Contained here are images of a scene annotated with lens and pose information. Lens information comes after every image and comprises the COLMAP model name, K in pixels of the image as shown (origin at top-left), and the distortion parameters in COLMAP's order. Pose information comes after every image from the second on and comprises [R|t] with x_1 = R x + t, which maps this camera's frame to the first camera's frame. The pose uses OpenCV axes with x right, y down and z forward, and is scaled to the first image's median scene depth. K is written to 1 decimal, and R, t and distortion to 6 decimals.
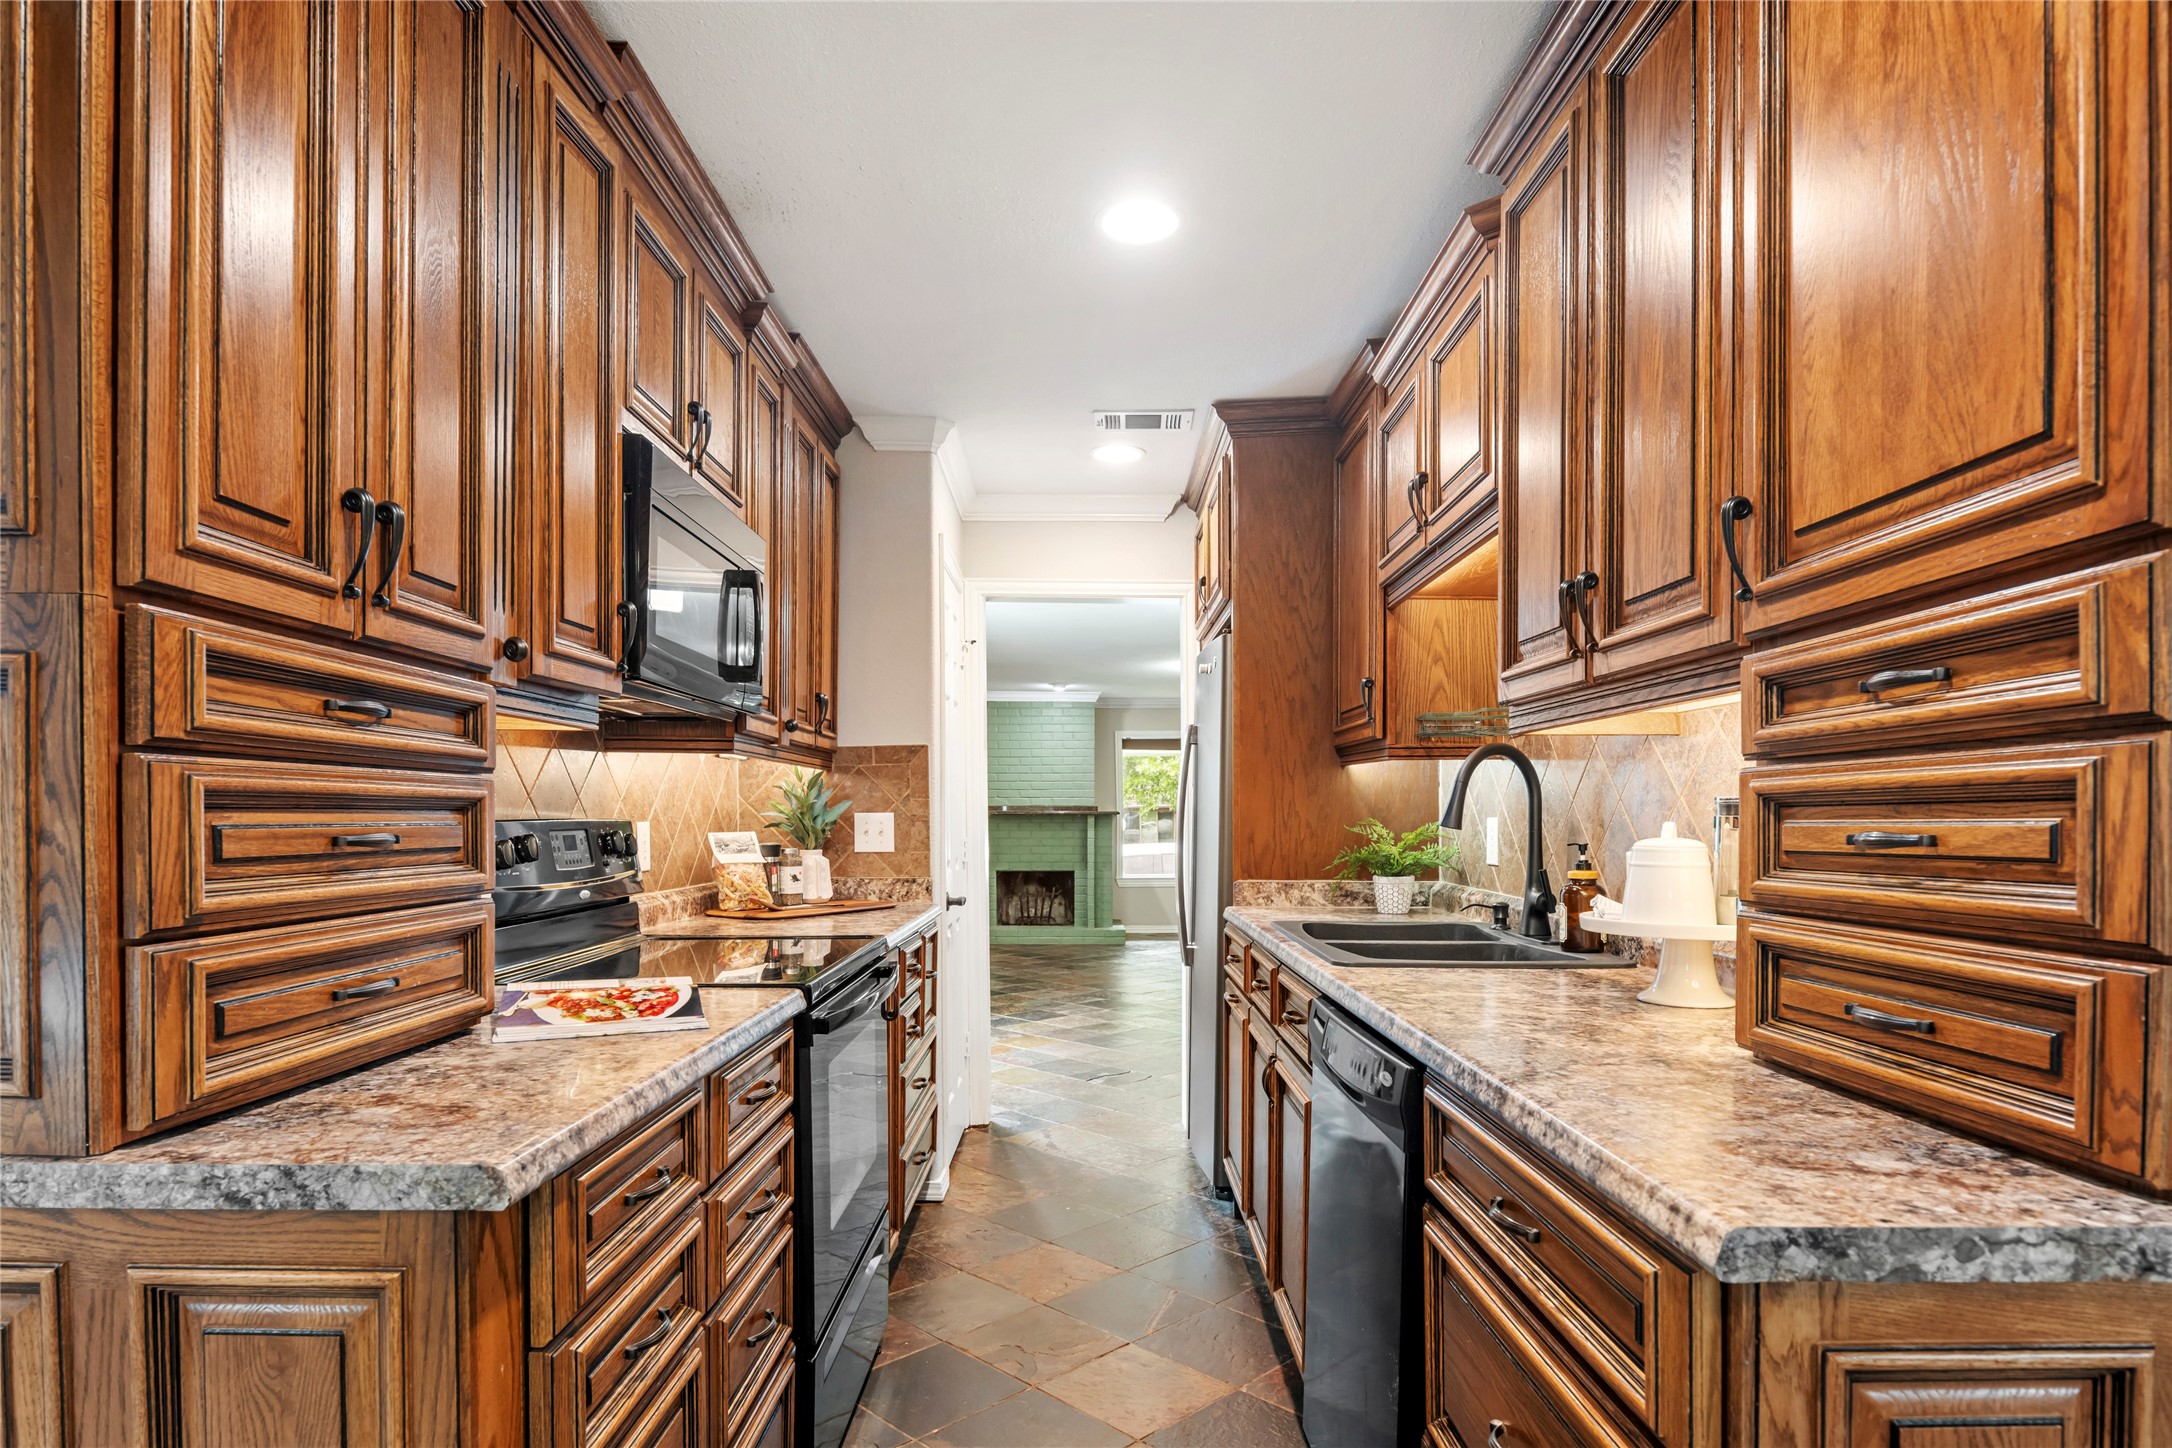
lens RADIAL K [[1198.9, 0, 1084.4], [0, 1198.9, 817.4], [0, 0, 1]] dist [0.000168, -0.001641]
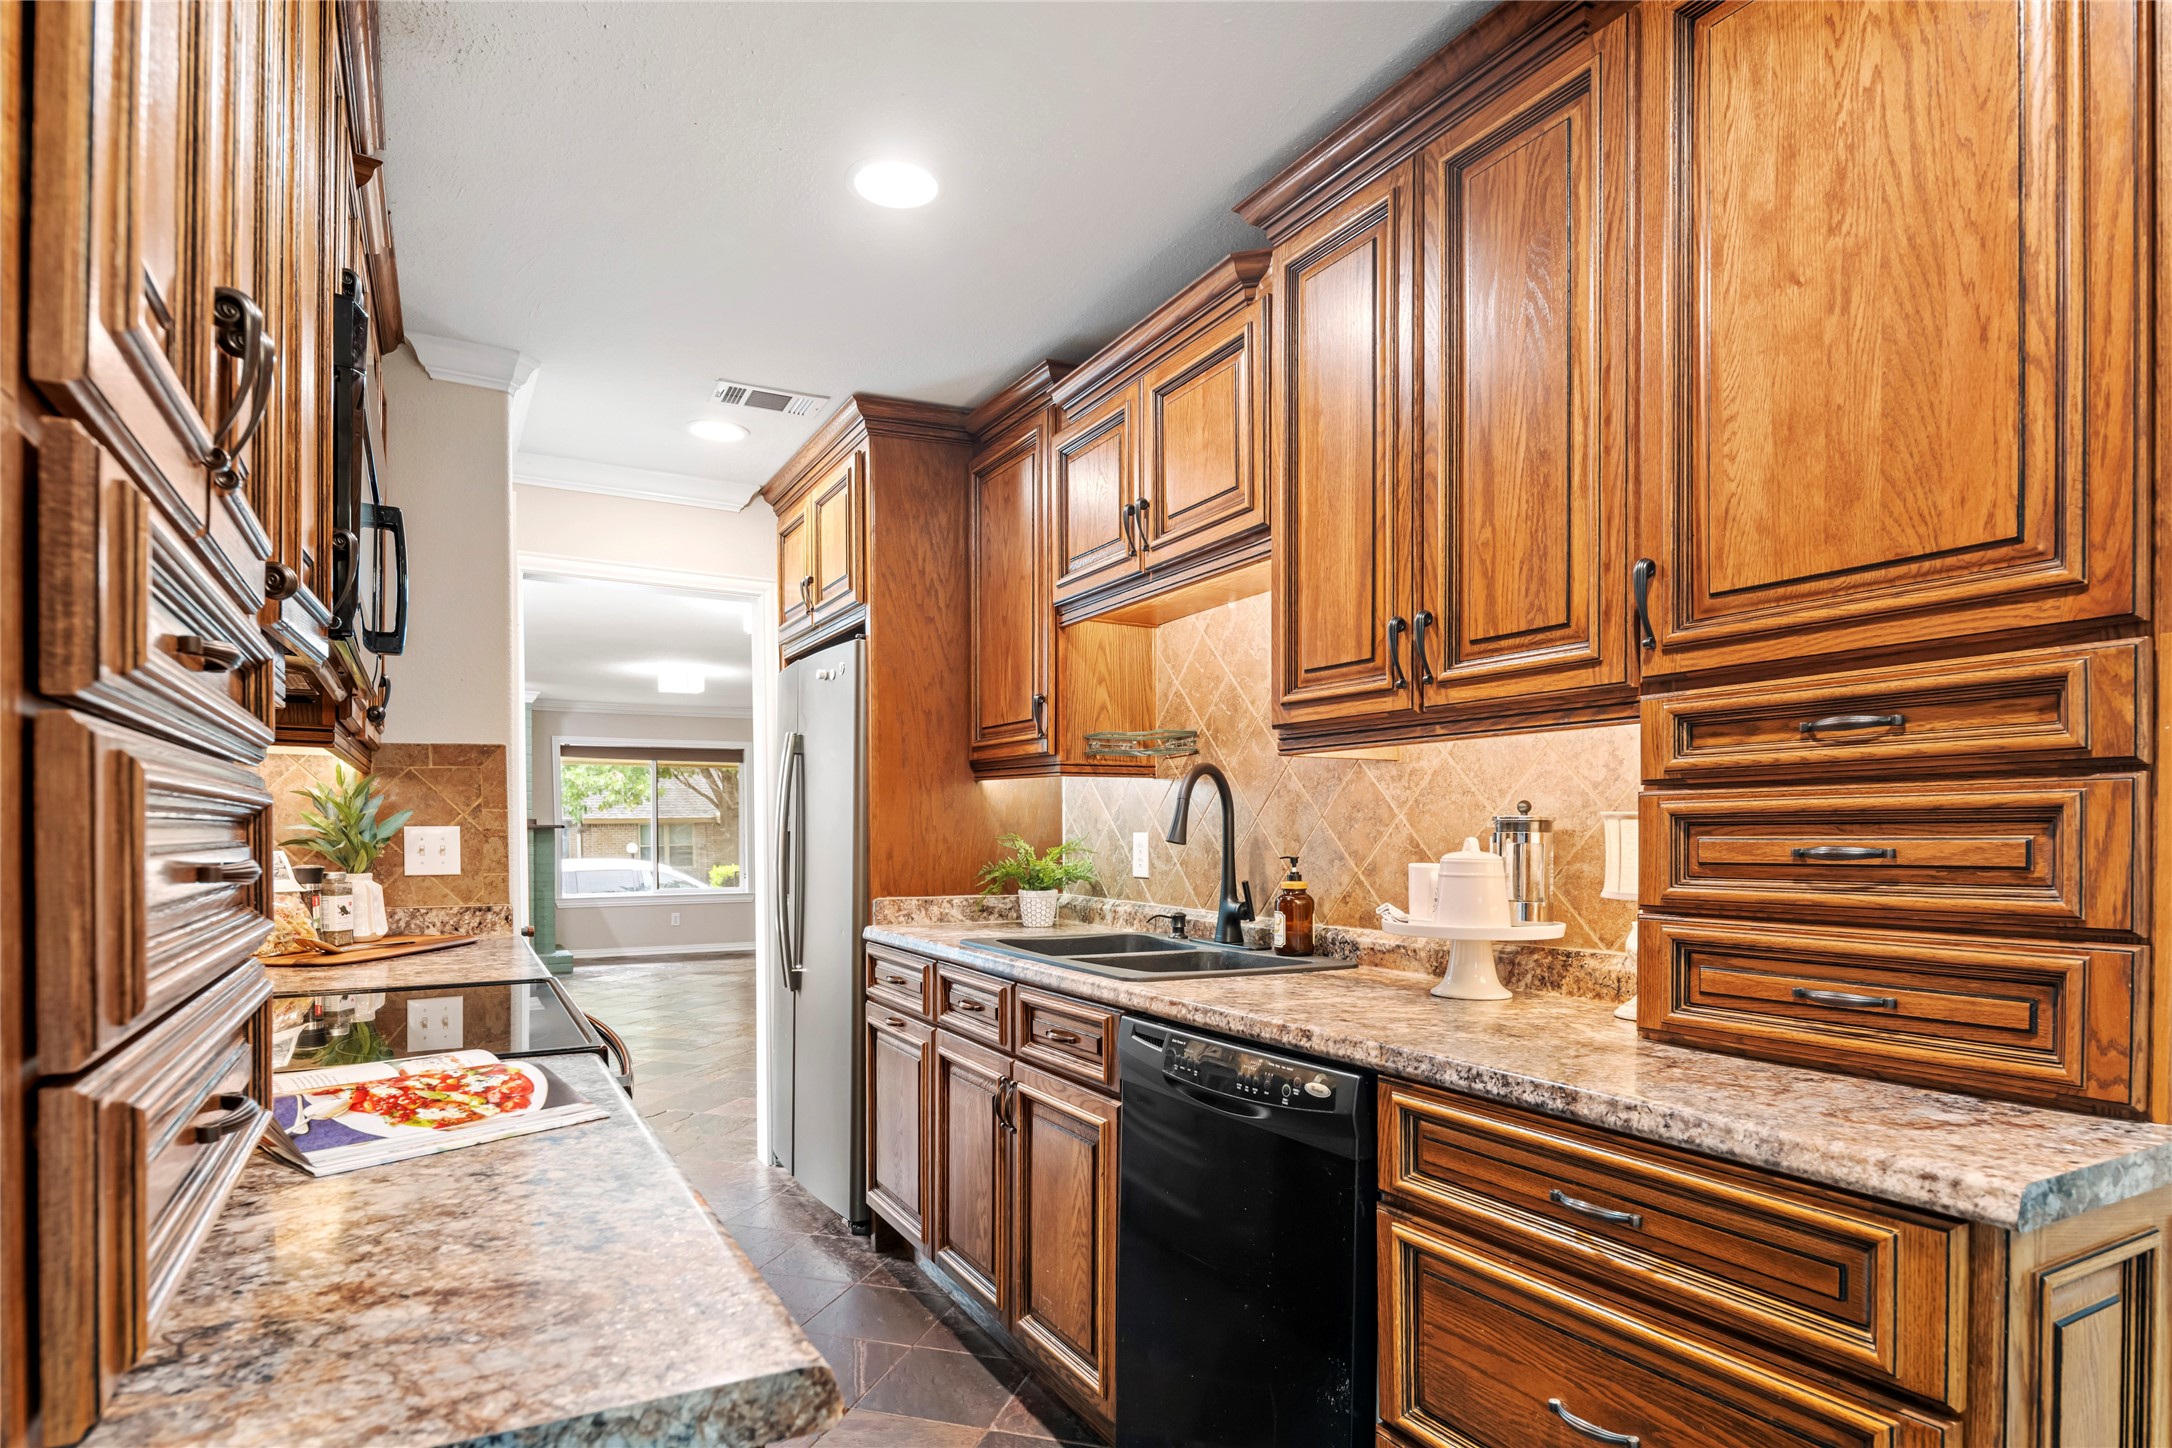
lens RADIAL K [[1179.2, 0, 1082.9], [0, 1179.2, 835.7], [0, 0, 1]] dist [-0.003151, -0.001624]
pose [[0.876448, -0.000947, 0.481495, -0.206459], [-0.000818, 0.999994, 0.003456, -0.000869], [-0.481496, -0.003422, 0.876442, 0.110446]]
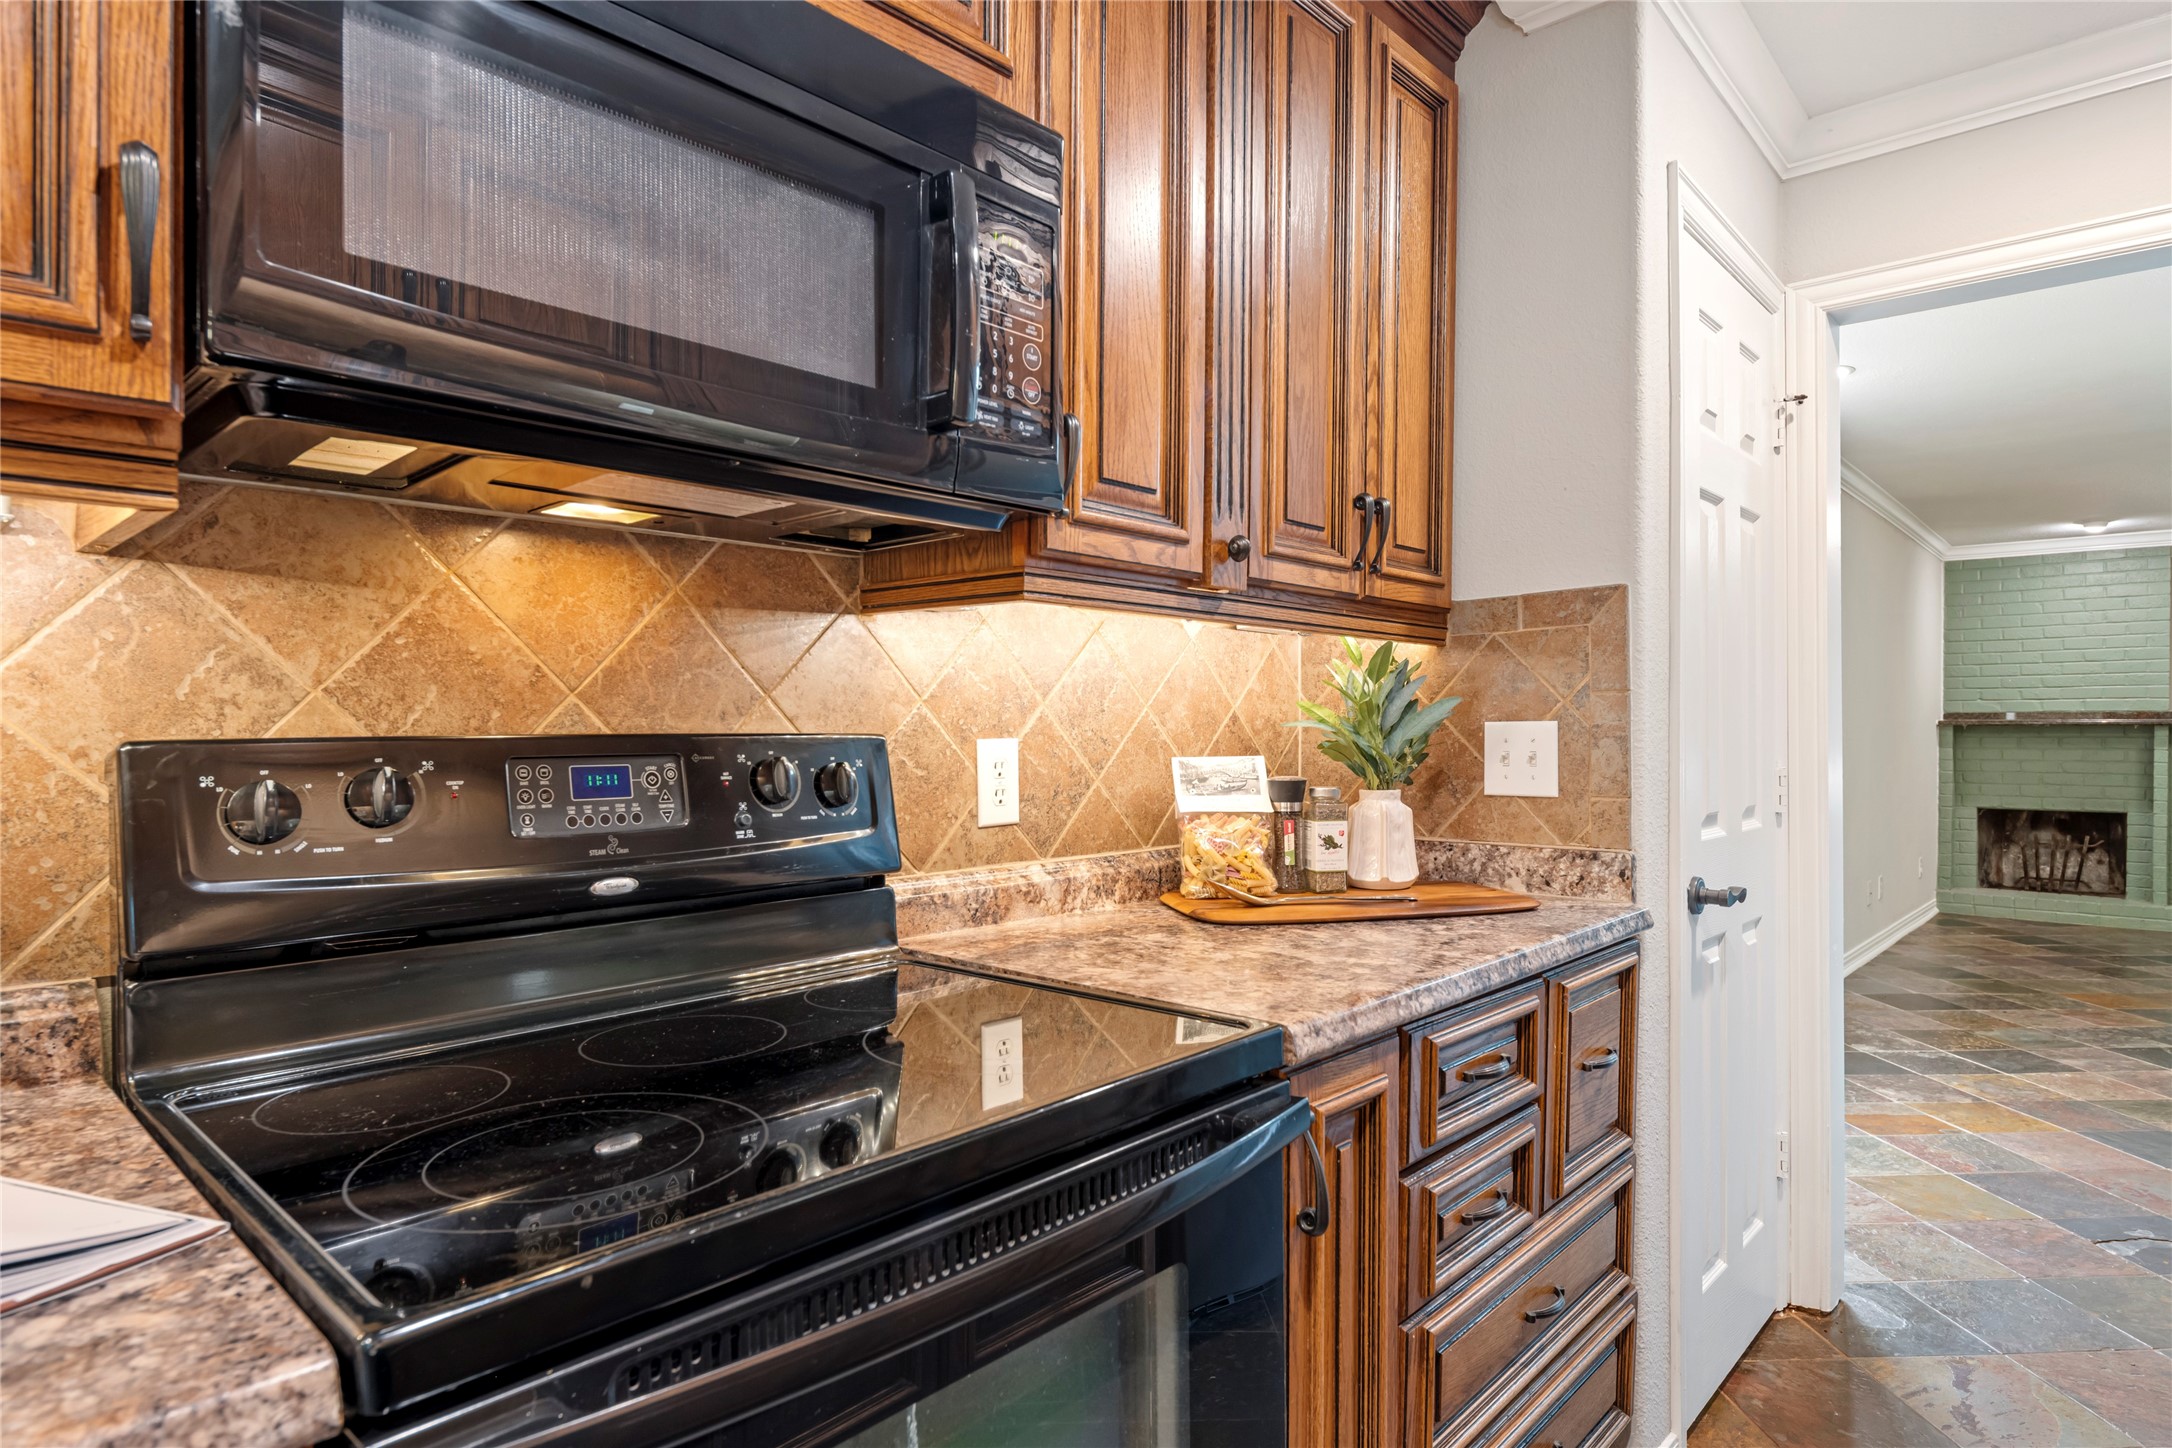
lens RADIAL K [[1199.9, 0, 1087.8], [0, 1199.9, 742.0], [0, 0, 1]] dist [-0.004058, -0.002650]
pose [[0.737372, 0.005262, -0.675466, 0.048160], [0.001449, 0.999955, 0.009371, -0.000031], [0.675485, -0.007889, 0.737331, 0.575352]]
